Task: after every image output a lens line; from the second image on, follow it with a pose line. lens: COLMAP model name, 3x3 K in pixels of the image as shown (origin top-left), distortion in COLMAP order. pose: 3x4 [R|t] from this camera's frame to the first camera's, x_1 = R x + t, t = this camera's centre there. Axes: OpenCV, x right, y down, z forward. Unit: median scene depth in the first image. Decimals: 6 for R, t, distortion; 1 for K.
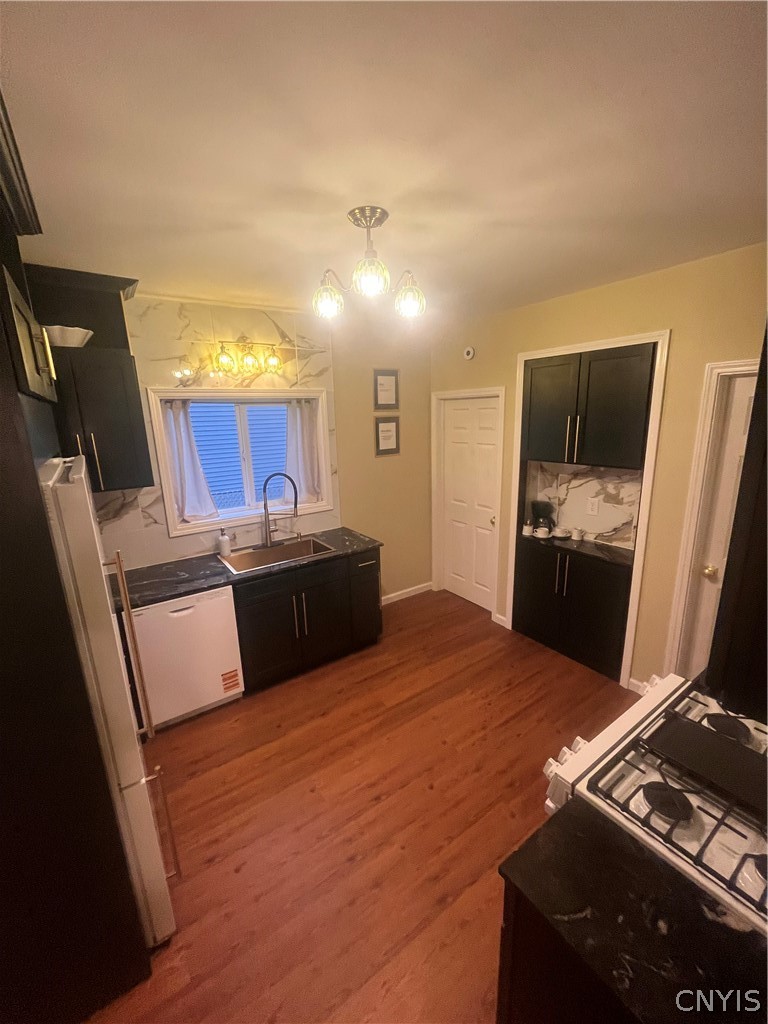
lens RADIAL K [[411.8, 0, 382.8], [0, 411.8, 511.2], [0, 0, 1]] dist [-0.003824, -0.000801]
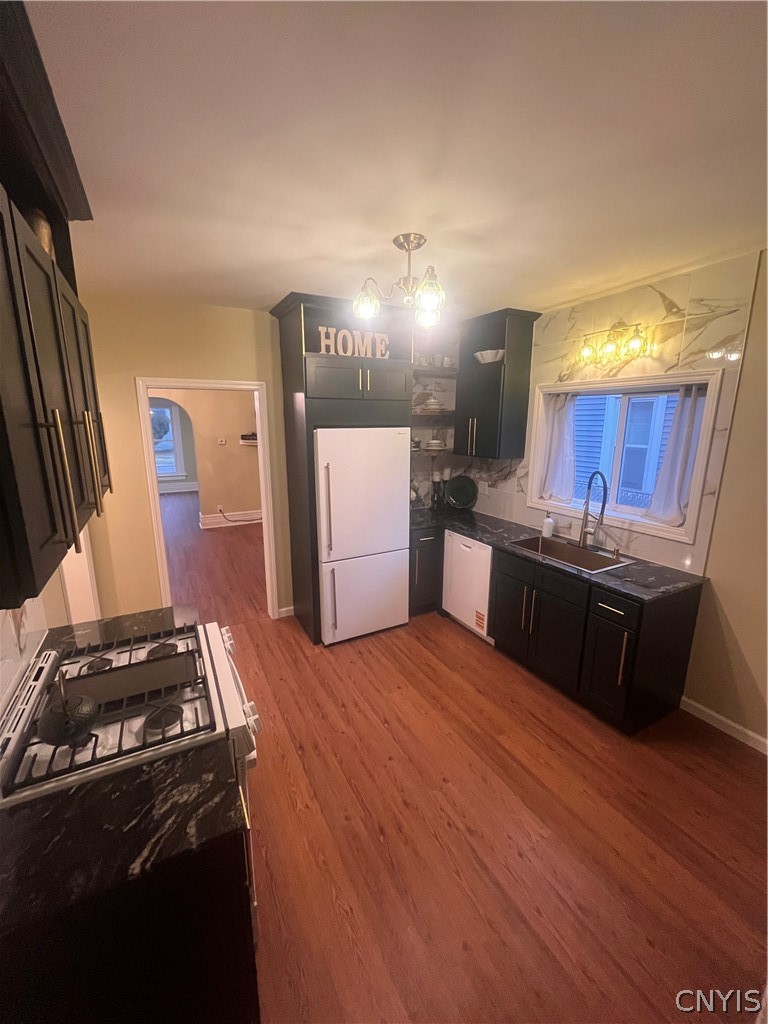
lens RADIAL K [[411.8, 0, 382.4], [0, 411.8, 511.4], [0, 0, 1]] dist [-0.003824, -0.000801]
pose [[-0.118861, 0.240134, -0.963435, 0.699641], [-0.229988, 0.937267, 0.261985, -0.139273], [0.965908, 0.252718, -0.056177, 0.622760]]
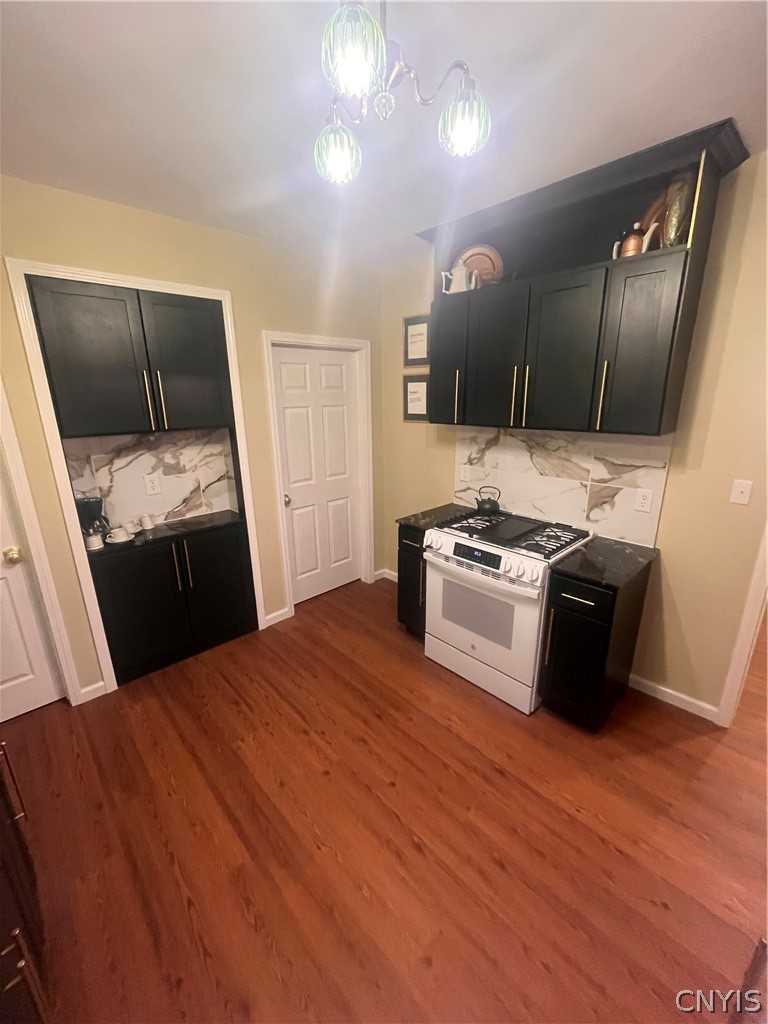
lens RADIAL K [[411.8, 0, 381.3], [0, 411.8, 510.6], [0, 0, 1]] dist [-0.003824, -0.000801]
pose [[-0.149294, -0.241767, 0.958781, -0.407231], [0.245564, 0.930204, 0.272798, -0.080643], [-0.957815, 0.276169, -0.079504, 0.660065]]
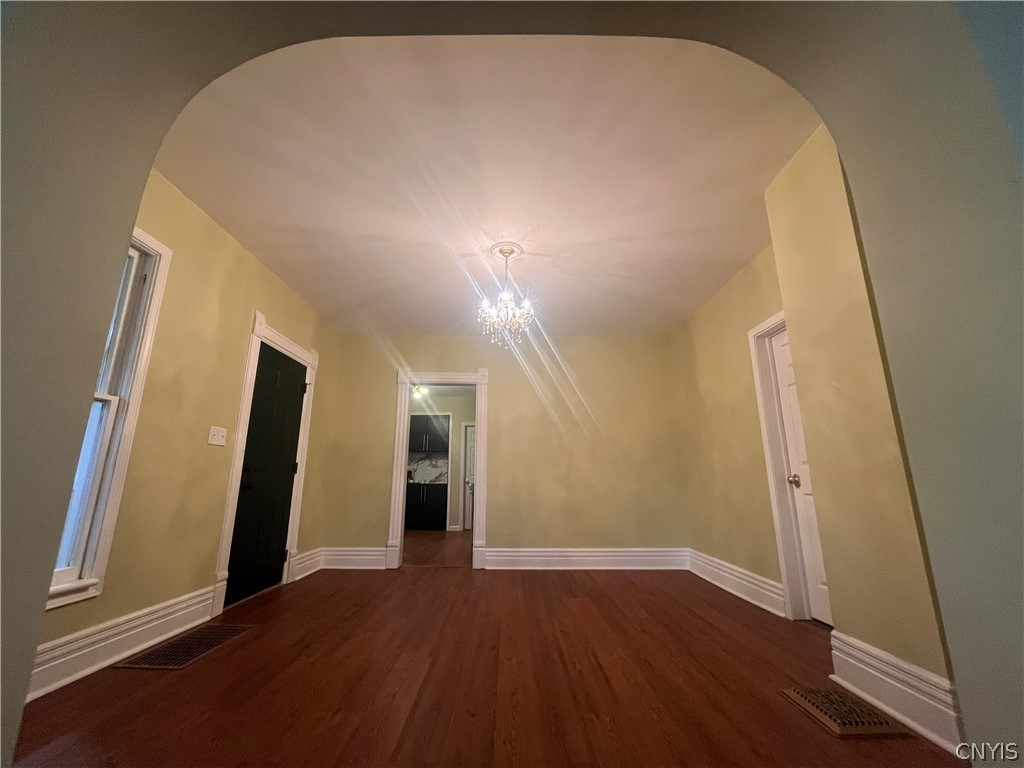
lens RADIAL K [[411.8, 0, 508.0], [0, 411.8, 386.4], [0, 0, 1]] dist [-0.003824, -0.000801]
pose [[0.567572, 0.228341, 0.791026, -1.509867], [0.168430, 0.908250, -0.383031, 0.637319], [-0.805911, 0.350630, 0.477038, -0.936466]]
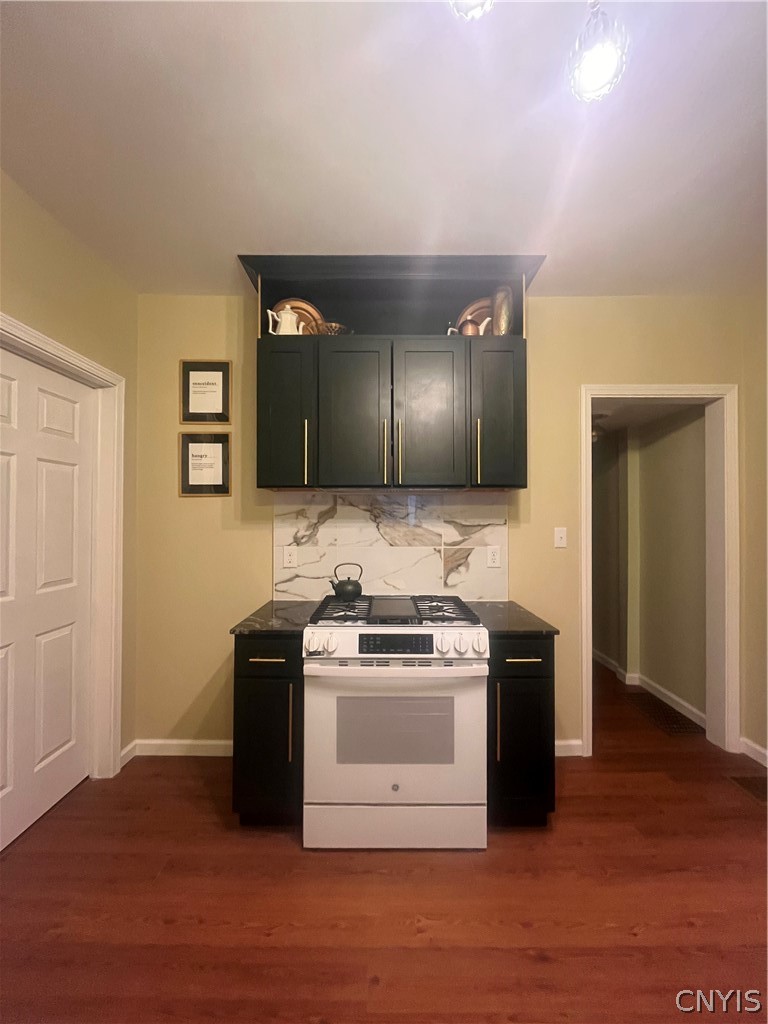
lens RADIAL K [[411.8, 0, 381.9], [0, 411.8, 512.6], [0, 0, 1]] dist [-0.003824, -0.000801]
pose [[-0.821424, 0.038125, 0.569042, -0.041911], [0.155586, 0.974897, 0.159275, -0.020083], [-0.548685, 0.219368, -0.806736, 0.871685]]
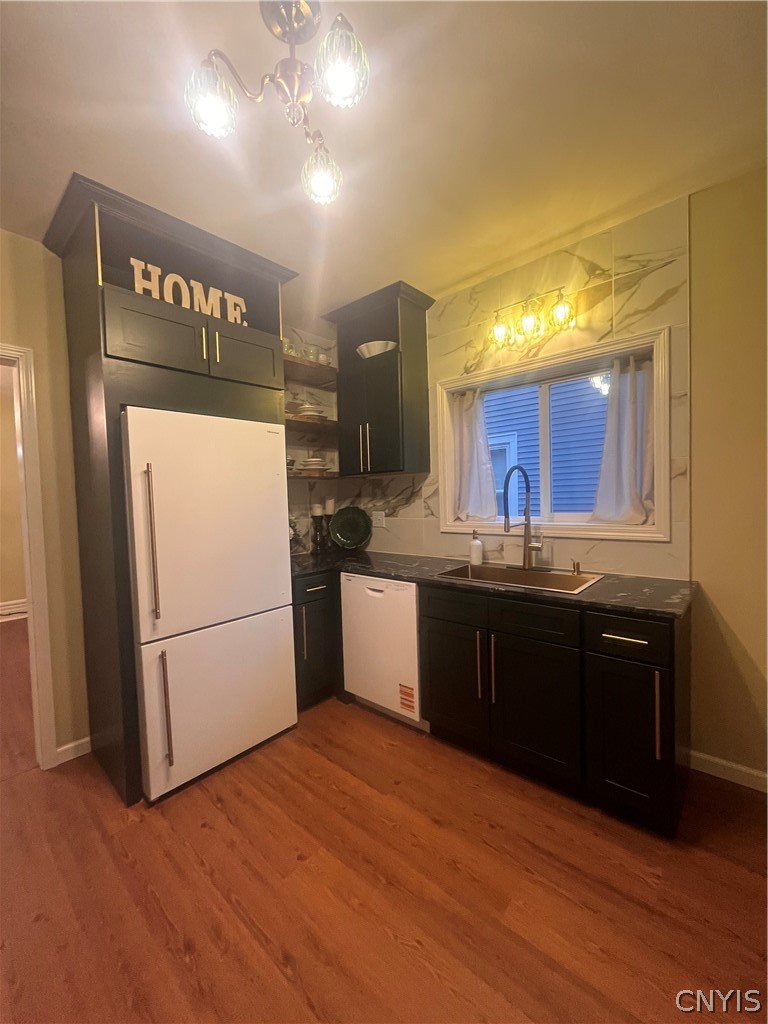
lens RADIAL K [[411.8, 0, 382.3], [0, 411.8, 512.1], [0, 0, 1]] dist [-0.003824, -0.000801]
pose [[0.231460, 0.057873, -0.971122, 0.373660], [-0.204700, 0.978778, 0.009541, 0.034747], [0.951065, 0.196580, 0.238394, 0.599207]]
